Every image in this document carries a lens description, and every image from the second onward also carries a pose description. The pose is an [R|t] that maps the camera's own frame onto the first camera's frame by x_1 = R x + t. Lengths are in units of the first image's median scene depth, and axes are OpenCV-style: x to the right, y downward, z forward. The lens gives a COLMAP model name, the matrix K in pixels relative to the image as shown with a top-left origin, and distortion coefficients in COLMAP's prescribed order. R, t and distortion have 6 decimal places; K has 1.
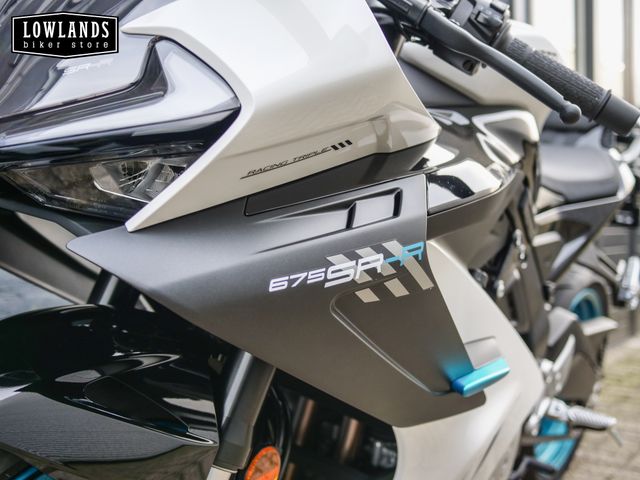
lens RADIAL K [[735.8, 0, 315.6], [0, 735.8, 239.2], [0, 0, 1]] dist [-0.001983, 0.000000]
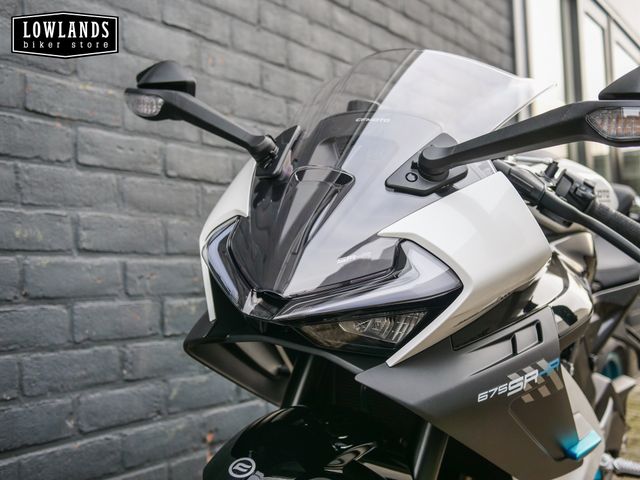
lens RADIAL K [[735.8, 0, 322.3], [0, 735.8, 240.5], [0, 0, 1]] dist [-0.001983, 0.000000]
pose [[0.999026, -0.023691, 0.037213, -0.389126], [0.025783, 0.998054, -0.056780, -0.165950], [-0.035795, 0.057684, 0.997693, -0.479257]]
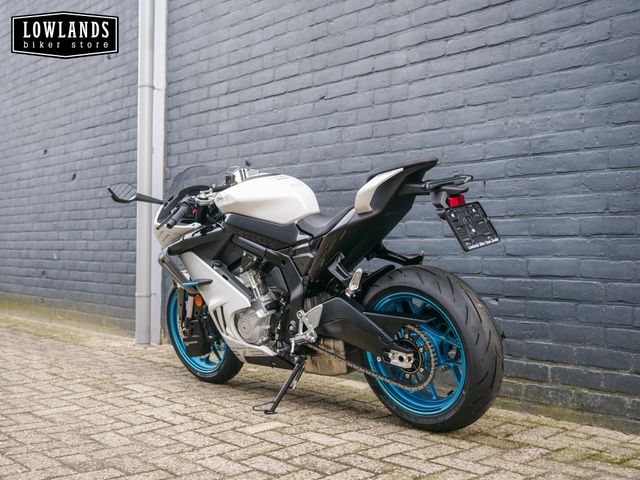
lens RADIAL K [[735.8, 0, 323.1], [0, 735.8, 239.8], [0, 0, 1]] dist [-0.001983, 0.000000]
pose [[-0.174694, -0.013388, -0.984532, 5.560449], [-0.018926, 0.999768, -0.010237, -0.056657], [0.984441, 0.016845, -0.174907, 3.233807]]
